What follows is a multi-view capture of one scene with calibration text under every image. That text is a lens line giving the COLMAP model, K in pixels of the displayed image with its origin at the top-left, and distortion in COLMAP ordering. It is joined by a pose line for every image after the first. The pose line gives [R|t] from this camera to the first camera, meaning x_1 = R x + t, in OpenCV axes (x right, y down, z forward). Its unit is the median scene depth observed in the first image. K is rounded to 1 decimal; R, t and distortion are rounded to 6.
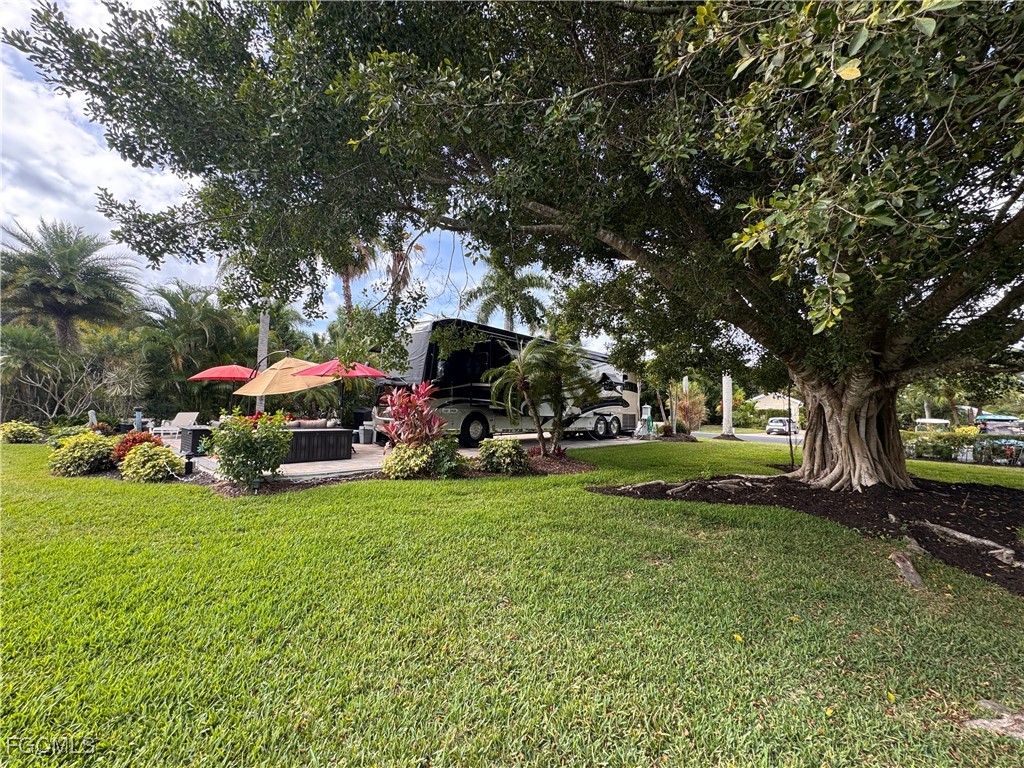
lens RADIAL K [[408.0, 0, 507.8], [0, 408.0, 385.2], [0, 0, 1]] dist [-0.002661, 0.000468]
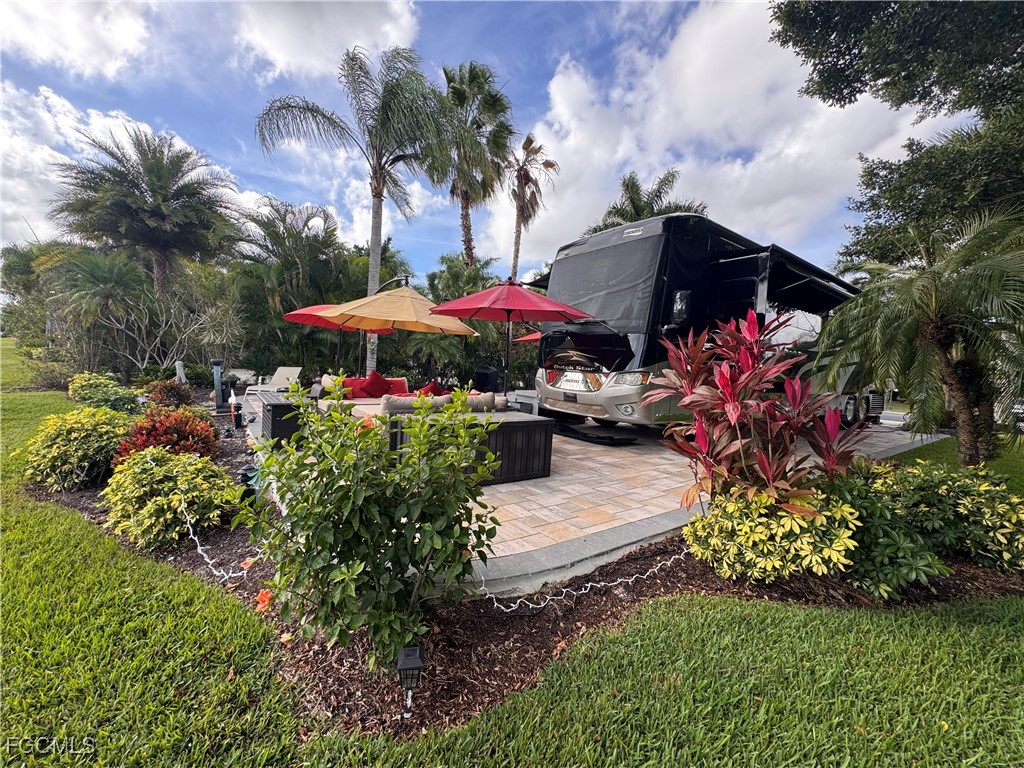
lens RADIAL K [[408.0, 0, 507.9], [0, 408.0, 382.7], [0, 0, 1]] dist [-0.002661, 0.000468]
pose [[0.978366, 0.041873, -0.202600, -0.213060], [-0.022684, 0.995111, 0.096128, 0.012006], [0.205634, -0.089452, 0.974532, 0.322272]]
